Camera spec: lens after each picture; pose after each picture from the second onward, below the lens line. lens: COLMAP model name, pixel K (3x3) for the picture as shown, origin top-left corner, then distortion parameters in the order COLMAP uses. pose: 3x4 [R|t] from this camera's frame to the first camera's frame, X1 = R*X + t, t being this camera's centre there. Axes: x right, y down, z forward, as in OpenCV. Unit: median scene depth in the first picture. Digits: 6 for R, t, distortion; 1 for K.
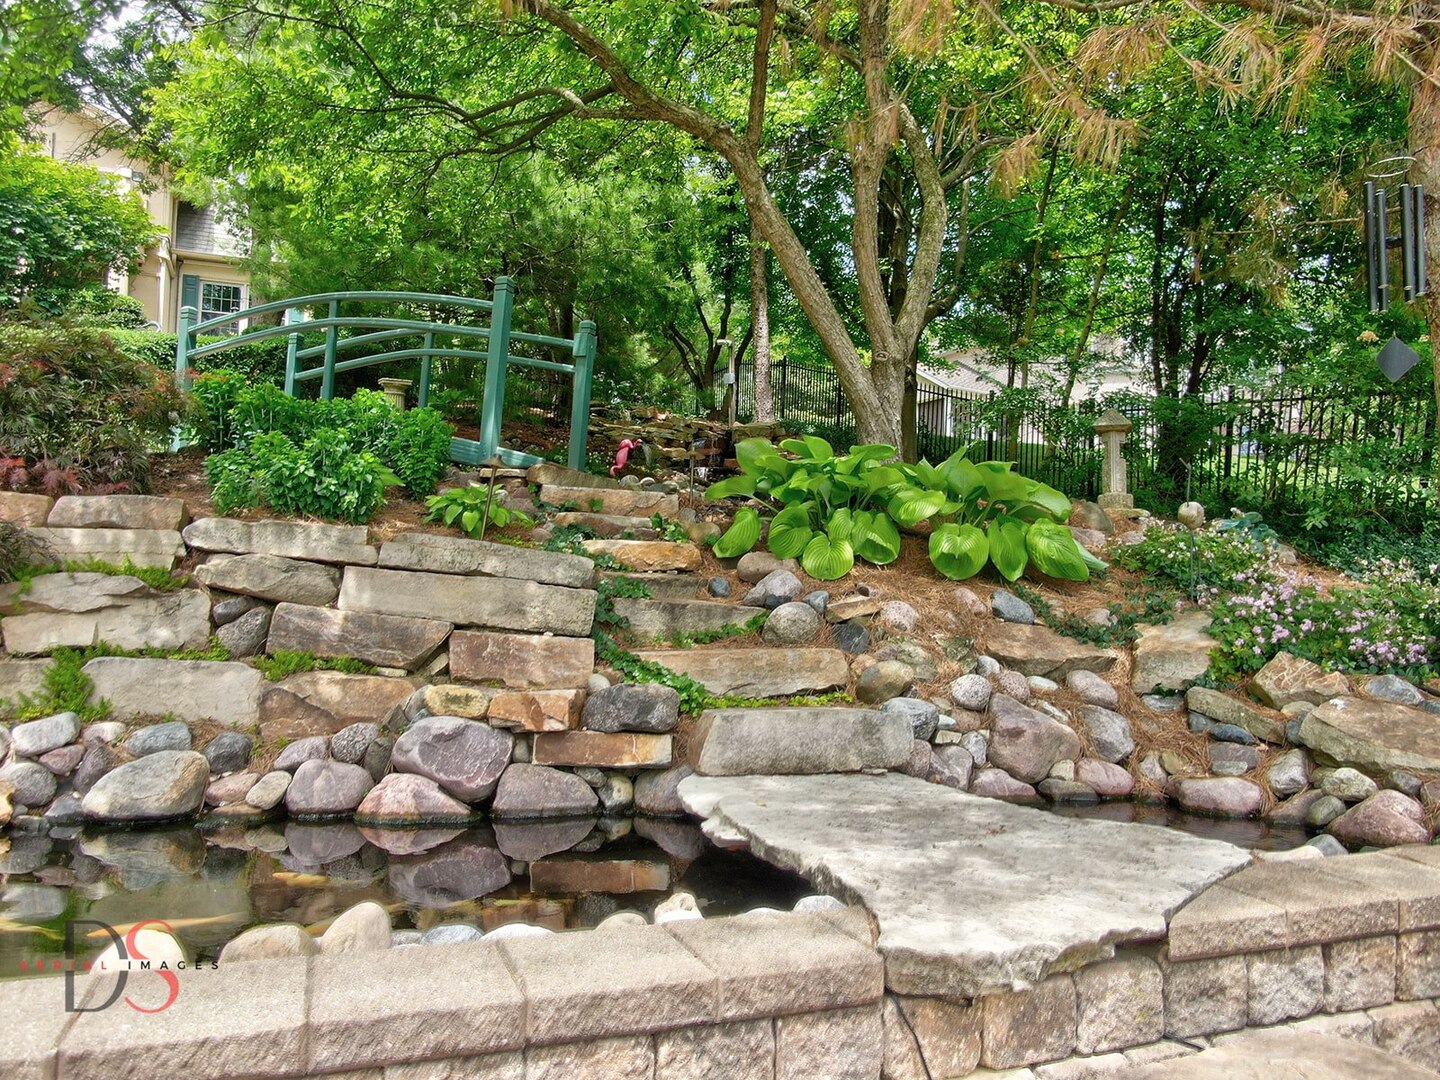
lens RADIAL K [[1026.5, 0, 716.5], [0, 1026.5, 543.2], [0, 0, 1]] dist [-0.021147, 0.009360]
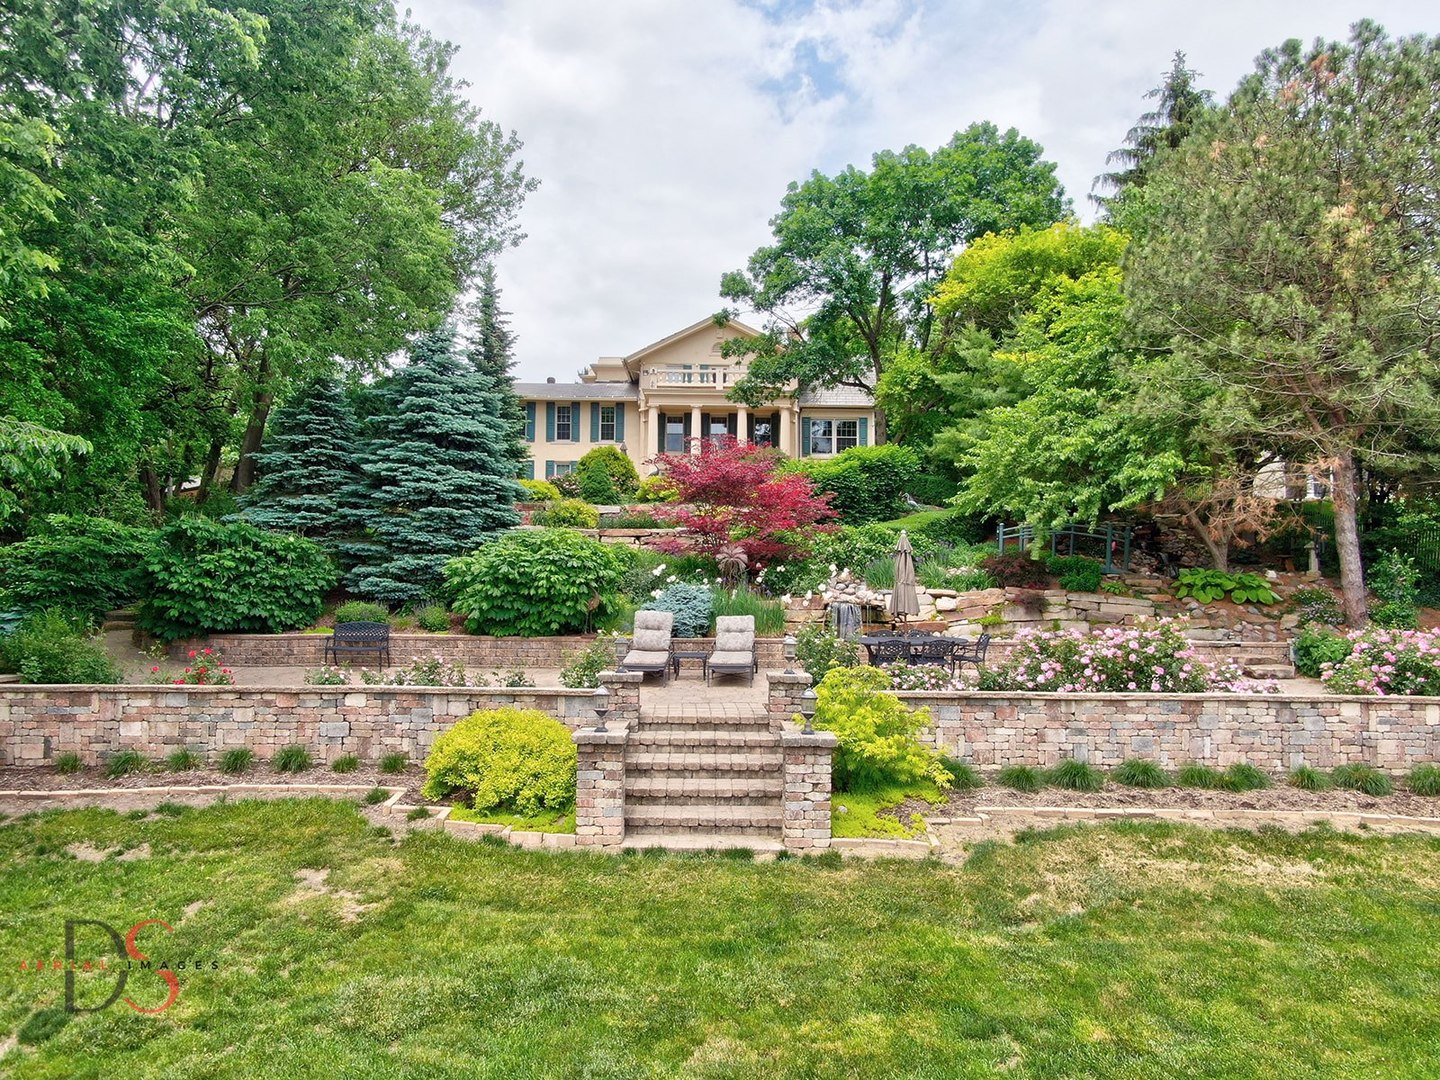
lens RADIAL K [[1026.5, 0, 727.6], [0, 1026.5, 544.6], [0, 0, 1]] dist [-0.021147, 0.009360]
pose [[0.942319, -0.024783, -0.333799, -0.426243], [0.026176, 0.999657, -0.000325, -0.330966], [0.333692, -0.008432, 0.942644, -4.626319]]
